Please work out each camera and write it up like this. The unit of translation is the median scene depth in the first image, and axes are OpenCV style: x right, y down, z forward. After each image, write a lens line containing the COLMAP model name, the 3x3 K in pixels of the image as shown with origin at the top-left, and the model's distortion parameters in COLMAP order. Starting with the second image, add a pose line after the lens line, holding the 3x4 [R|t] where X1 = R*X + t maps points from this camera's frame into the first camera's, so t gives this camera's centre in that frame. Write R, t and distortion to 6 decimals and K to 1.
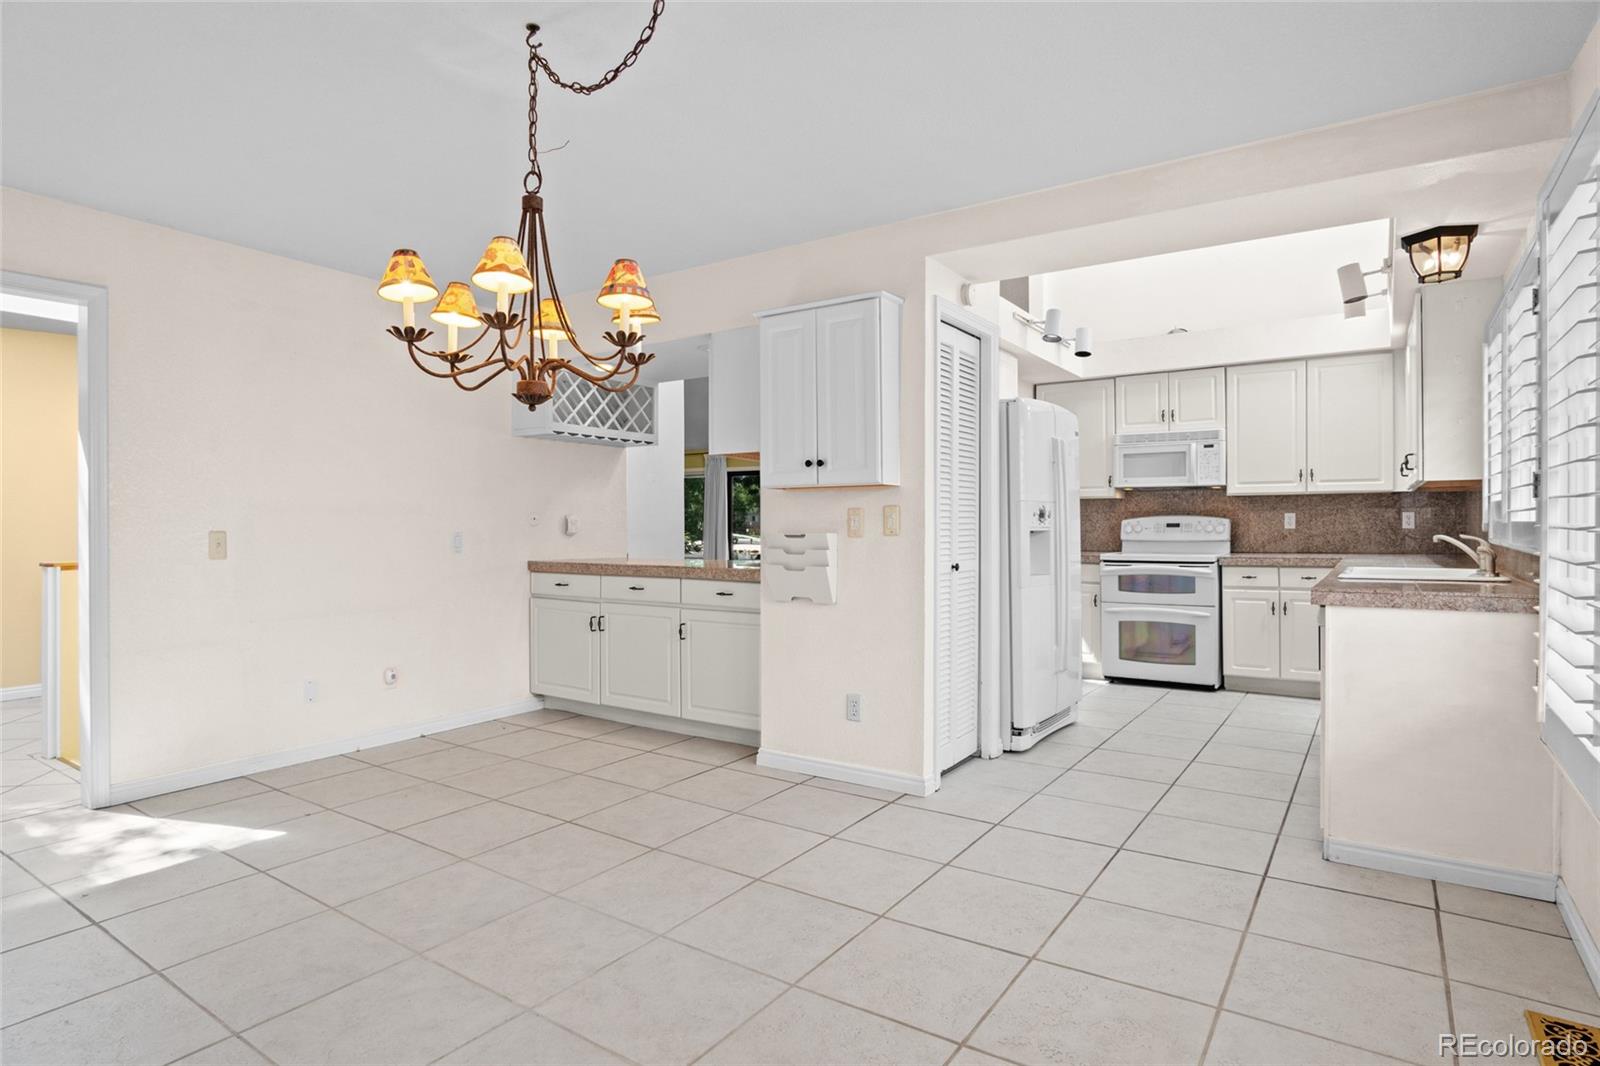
lens RADIAL K [[868.2, 0, 794.5], [0, 868.2, 523.8], [0, 0, 1]] dist [-0.026435, 0.003020]
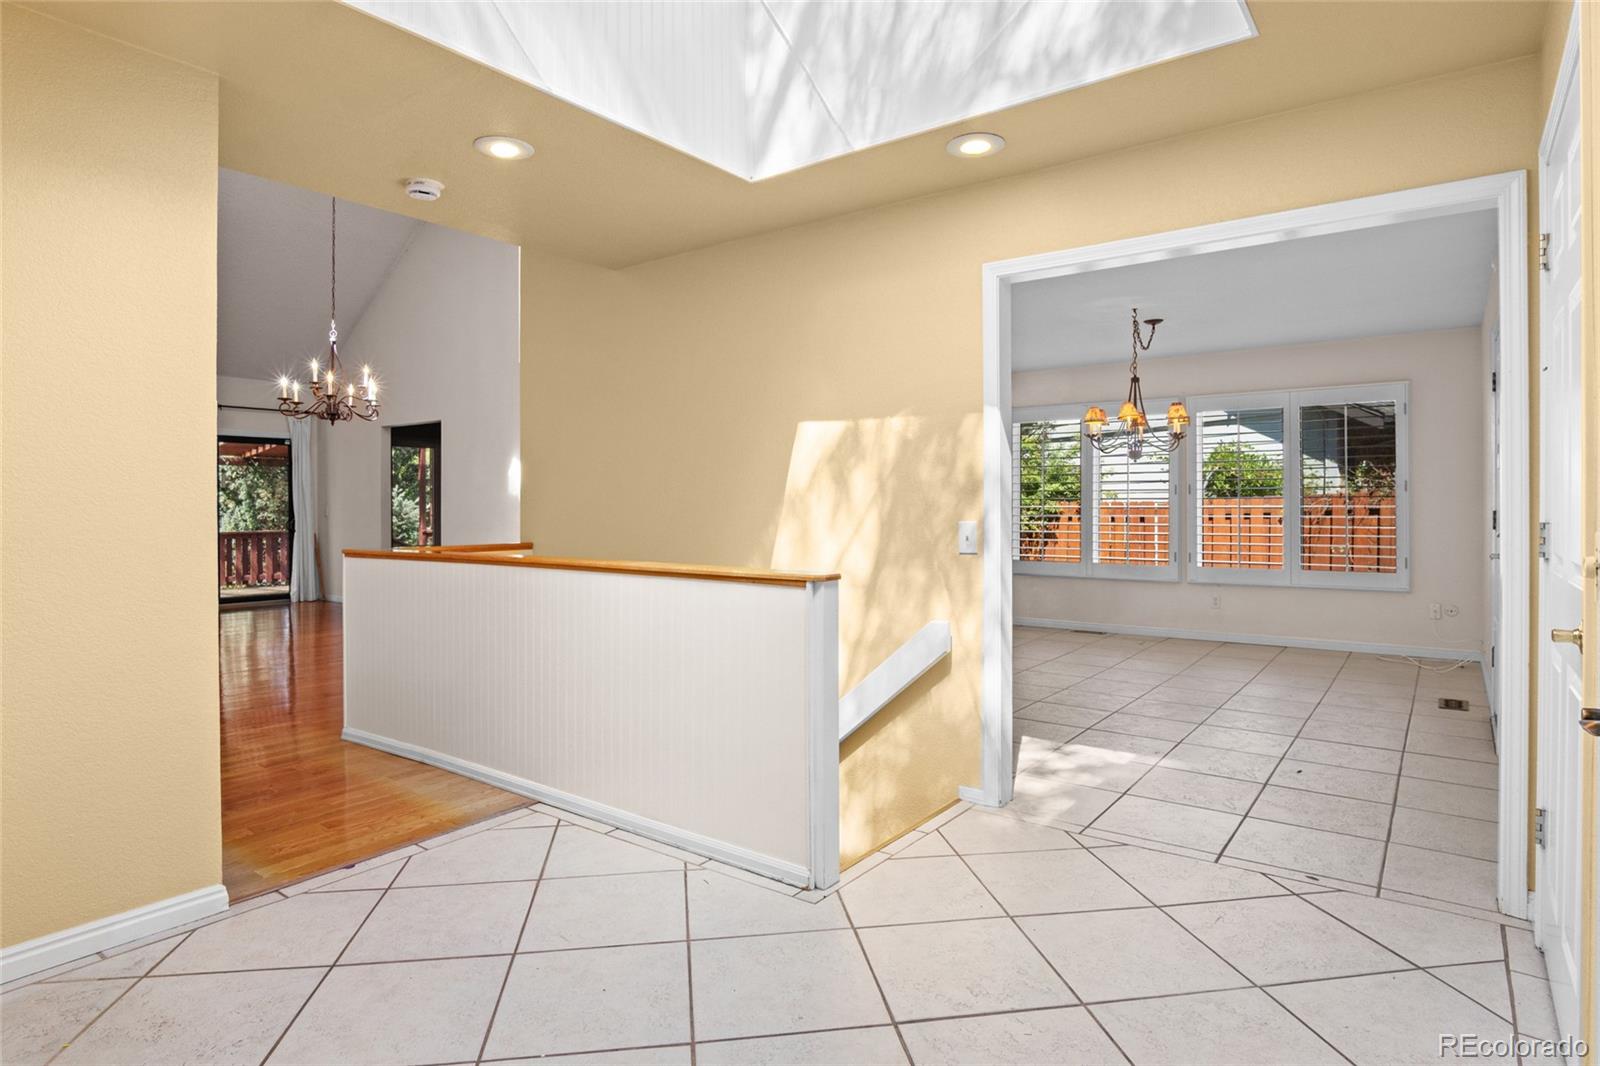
lens RADIAL K [[877.5, 0, 796.1], [0, 877.5, 513.6], [0, 0, 1]] dist [-0.031102, -0.000963]
pose [[0.045933, -0.008500, 0.998908, -1.087436], [0.008106, 0.999934, 0.008136, -0.002827], [-0.998912, 0.007723, 0.045999, 0.704279]]
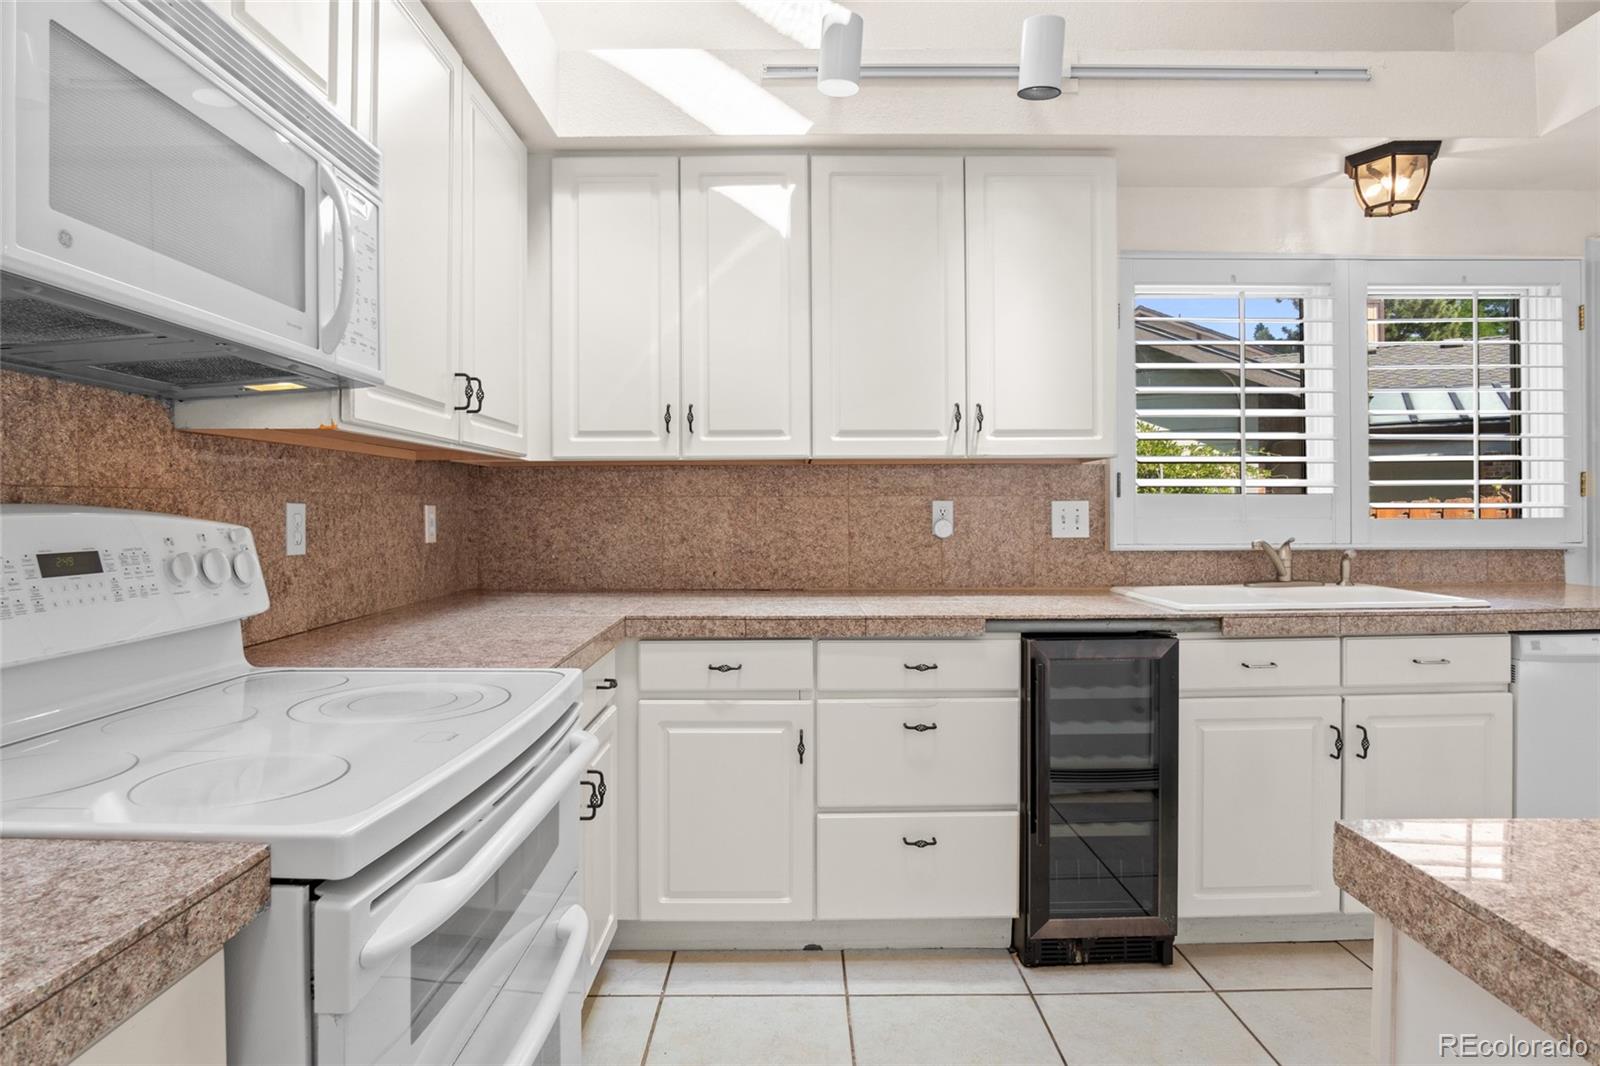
lens RADIAL K [[884.6, 0, 799.7], [0, 884.6, 504.5], [0, 0, 1]] dist [-0.000269, 0.000533]
pose [[-0.572922, 0.013588, 0.819497, 0.228879], [0.010309, 0.999903, -0.009372, -0.007707], [-0.819545, 0.003079, -0.573007, 1.088253]]
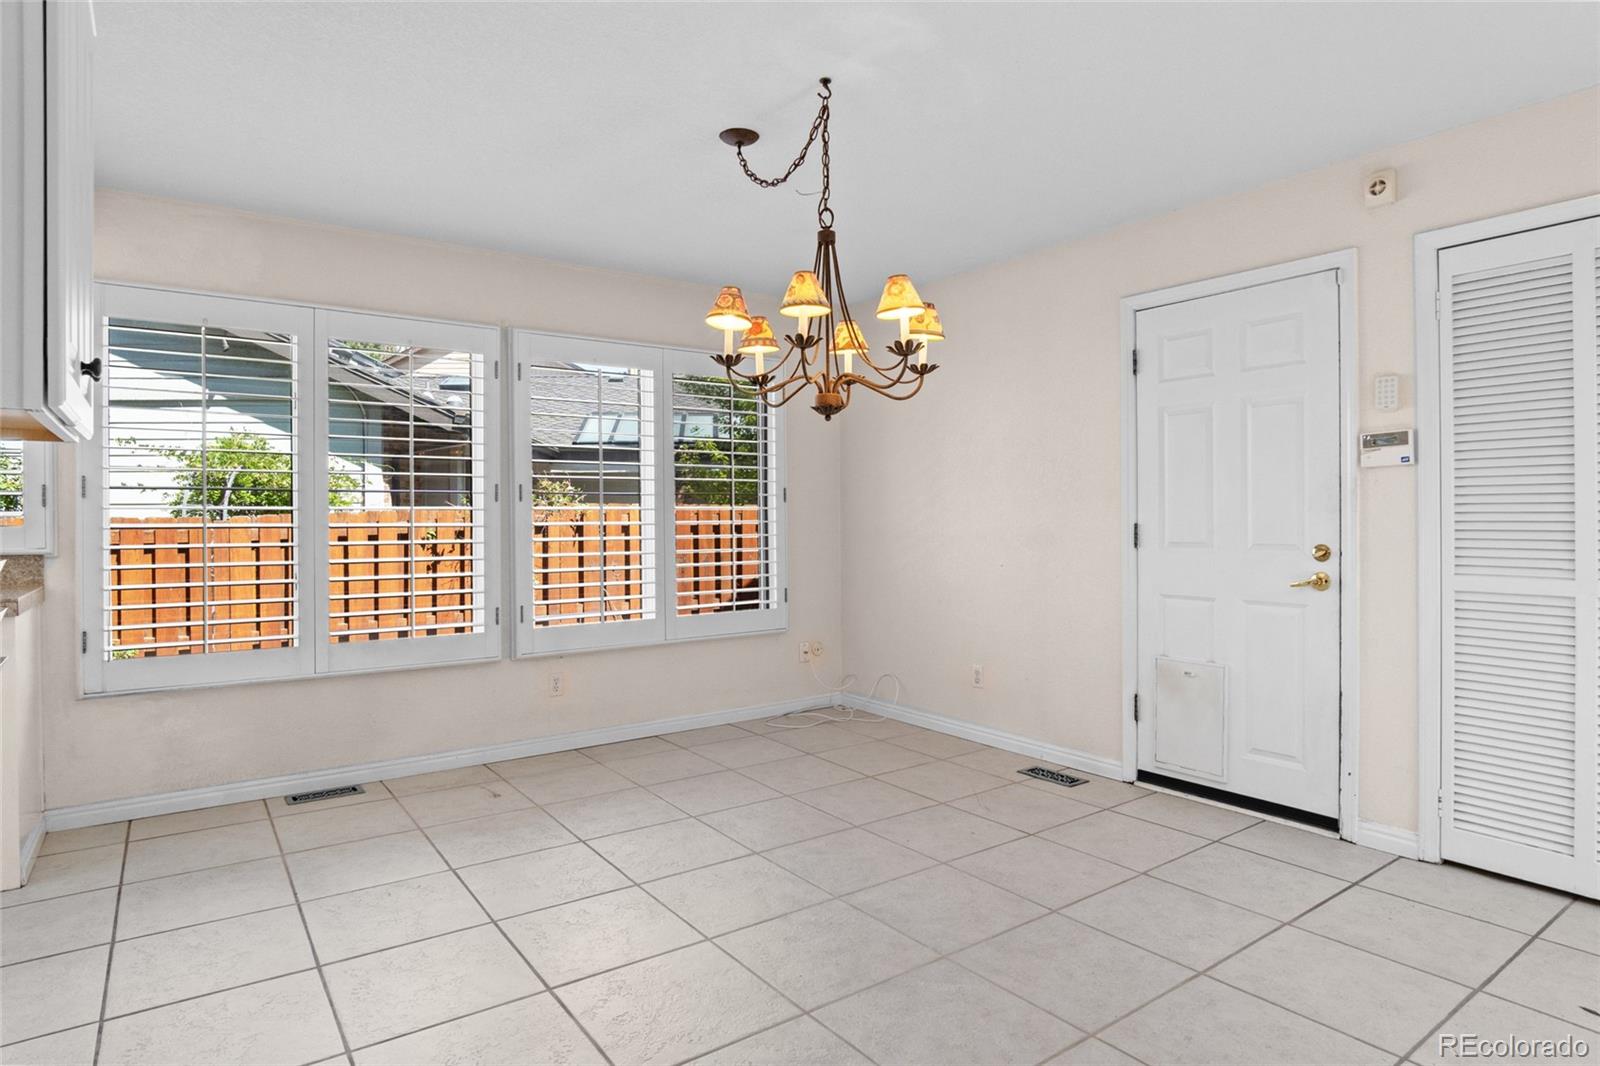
lens RADIAL K [[875.0, 0, 795.7], [0, 875.0, 523.8], [0, 0, 1]] dist [-0.033635, -0.000484]
pose [[-0.940492, 0.006462, 0.339755, -0.243814], [0.010306, 0.999902, 0.009511, -0.002135], [-0.339660, 0.012447, -0.940466, 0.783981]]
